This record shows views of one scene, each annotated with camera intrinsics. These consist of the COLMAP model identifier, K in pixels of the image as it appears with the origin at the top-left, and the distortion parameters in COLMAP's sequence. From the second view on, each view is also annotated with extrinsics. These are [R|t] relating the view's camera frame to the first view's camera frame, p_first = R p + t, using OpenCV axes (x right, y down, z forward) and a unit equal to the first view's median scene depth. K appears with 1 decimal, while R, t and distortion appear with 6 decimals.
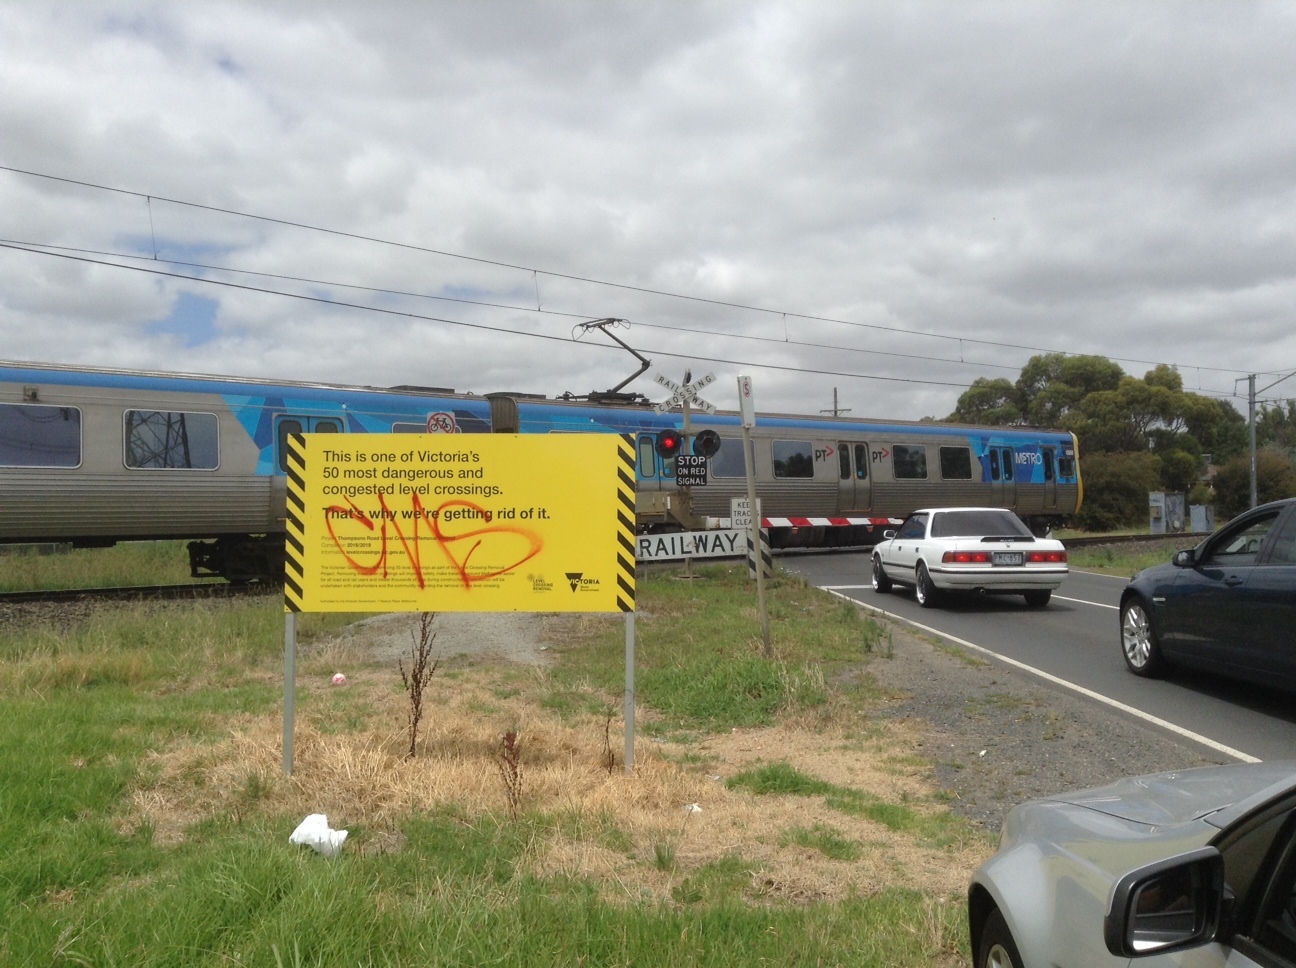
lens RADIAL K [[1266.9, 0, 648.0], [0, 1266.9, 414.0], [0, 0, 1]] dist [0.044775, -0.028149]
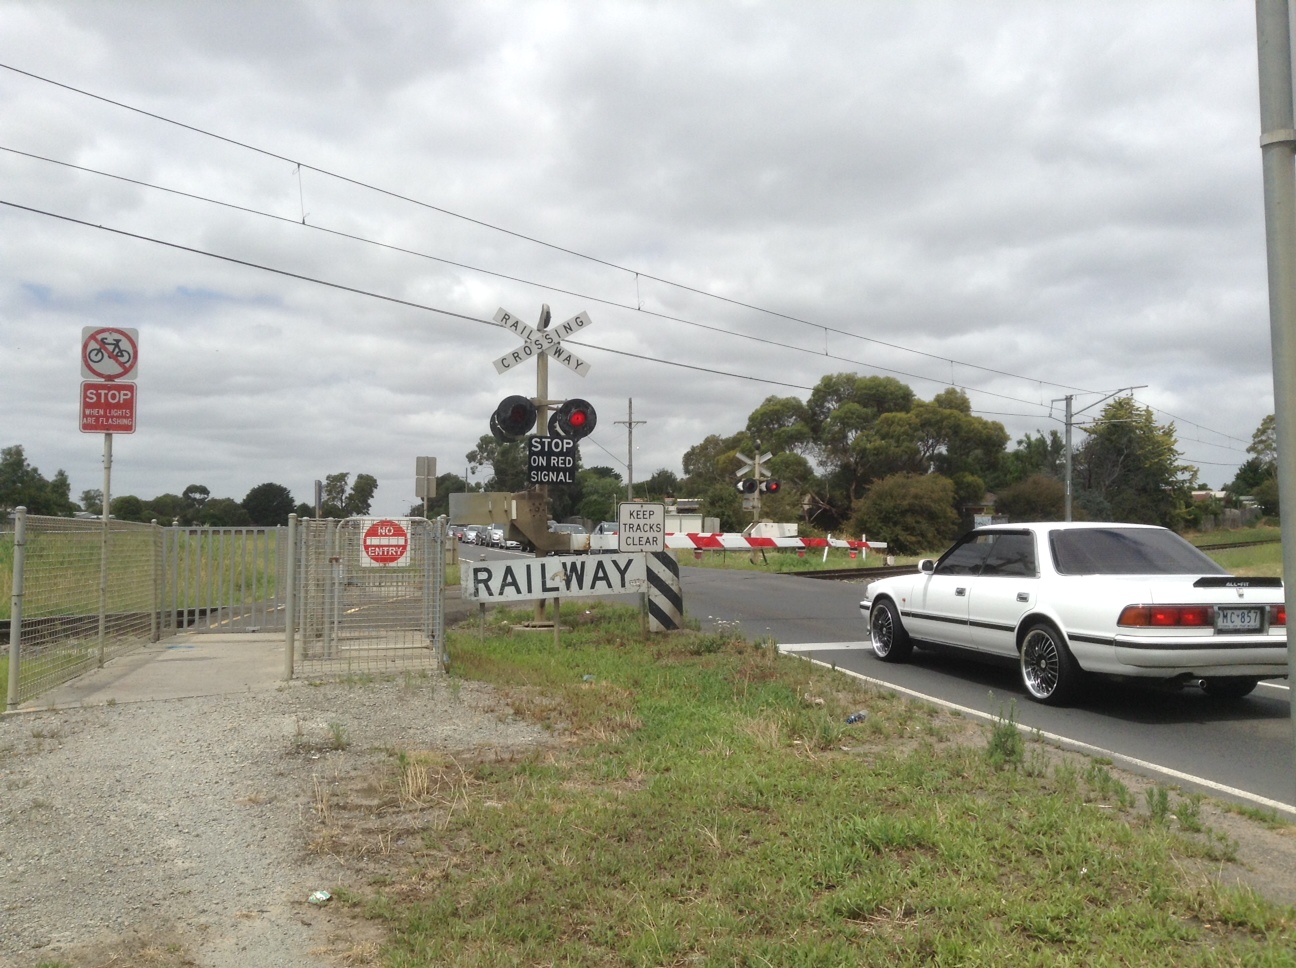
lens RADIAL K [[1215.6, 0, 632.4], [0, 1215.6, 480.3], [0, 0, 1]] dist [0.177168, -0.339869]
pose [[0.983747, 0.020715, 0.178362, -0.066644], [-0.026913, 0.999113, 0.032400, 0.064140], [-0.177533, -0.036674, 0.983431, 0.736246]]
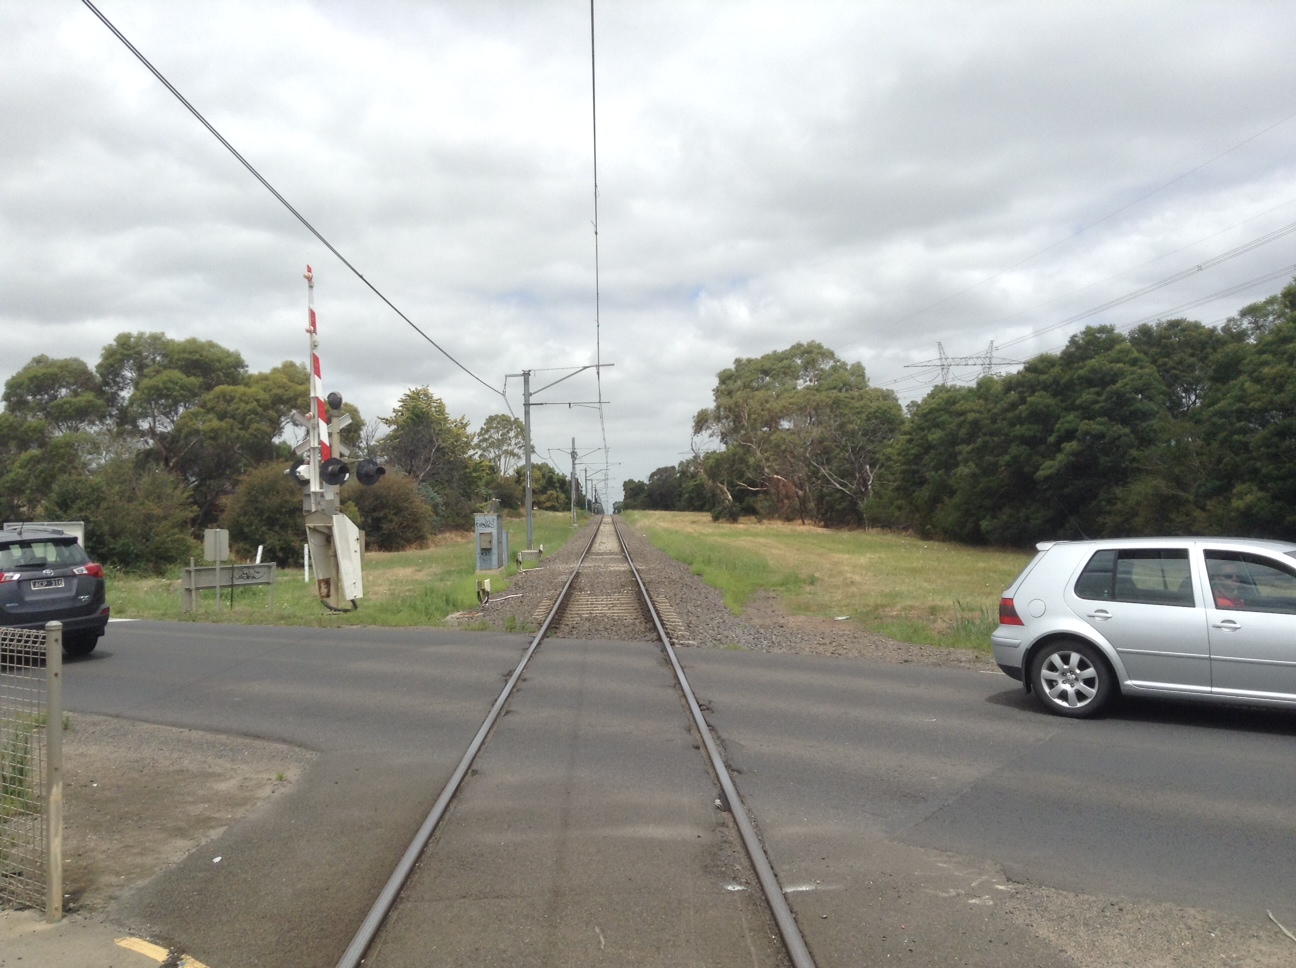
lens RADIAL K [[1199.0, 0, 656.3], [0, 1199.0, 462.0], [0, 0, 1]] dist [0.211949, -0.395174]
pose [[0.655358, 0.033400, 0.754579, -0.224343], [-0.045167, 0.998967, -0.004989, 0.143402], [-0.753966, -0.030812, 0.656190, 2.209906]]
